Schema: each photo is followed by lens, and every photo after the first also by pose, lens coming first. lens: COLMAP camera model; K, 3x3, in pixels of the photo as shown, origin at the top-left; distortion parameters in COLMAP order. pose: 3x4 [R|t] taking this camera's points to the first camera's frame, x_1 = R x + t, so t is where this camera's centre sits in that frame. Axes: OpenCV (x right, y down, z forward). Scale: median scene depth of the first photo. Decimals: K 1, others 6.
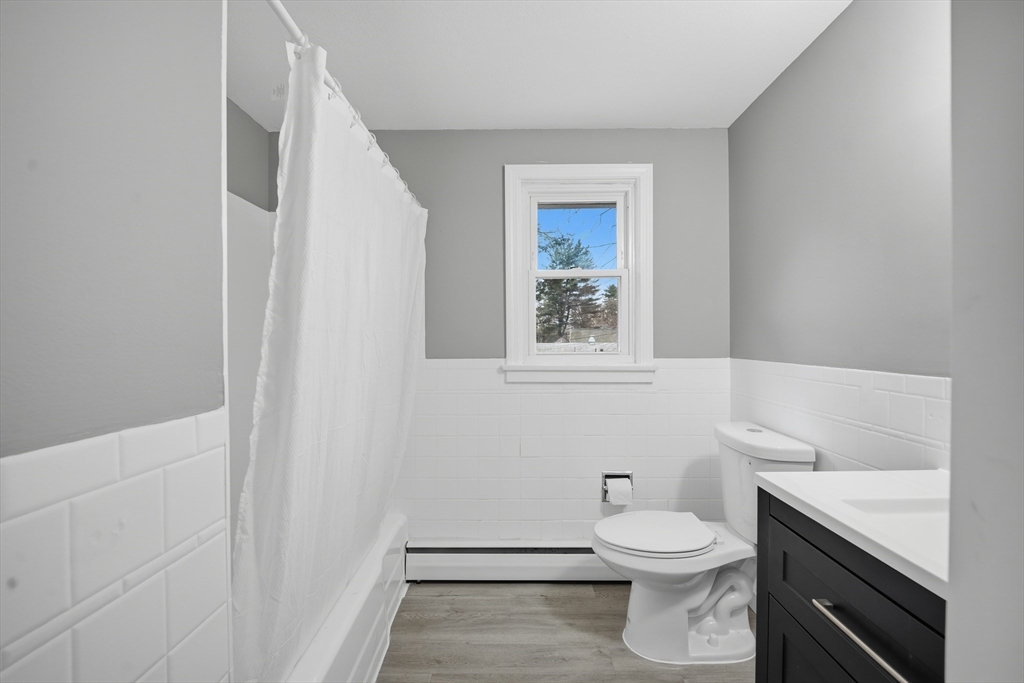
lens RADIAL K [[474.4, 0, 537.9], [0, 474.4, 342.4], [0, 0, 1]] dist [-0.000848, -0.000307]
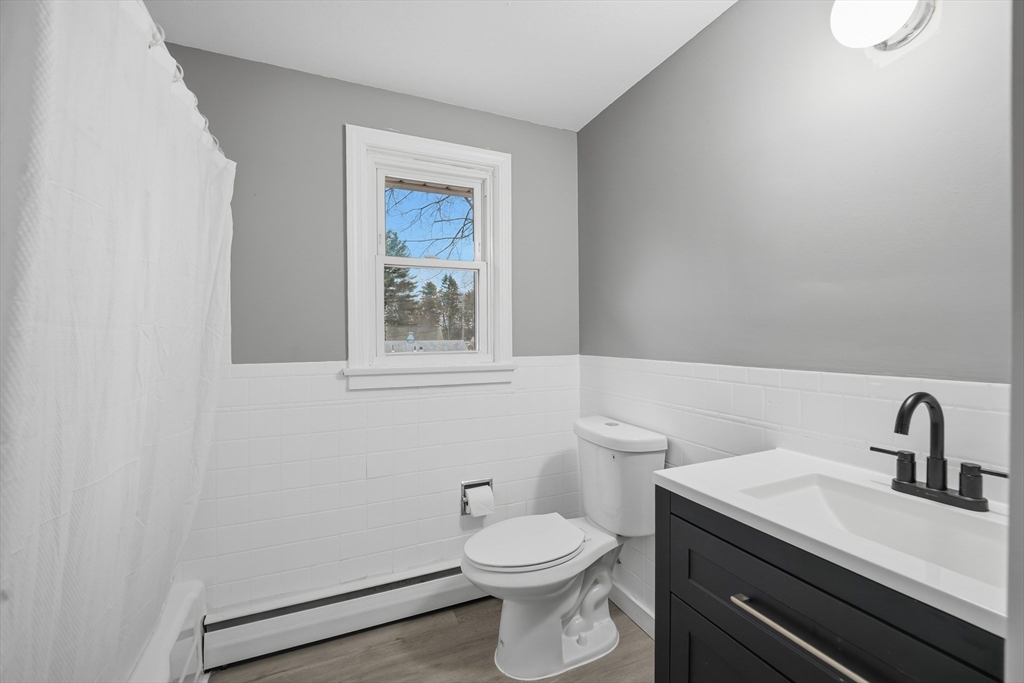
lens RADIAL K [[426.7, 0, 502.4], [0, 426.7, 339.0], [0, 0, 1]] dist [0.001108, -0.004215]
pose [[0.909218, -0.004359, 0.416297, -0.134250], [0.005084, 0.999987, -0.000633, -0.001741], [-0.416289, 0.002692, 0.909228, 0.222970]]
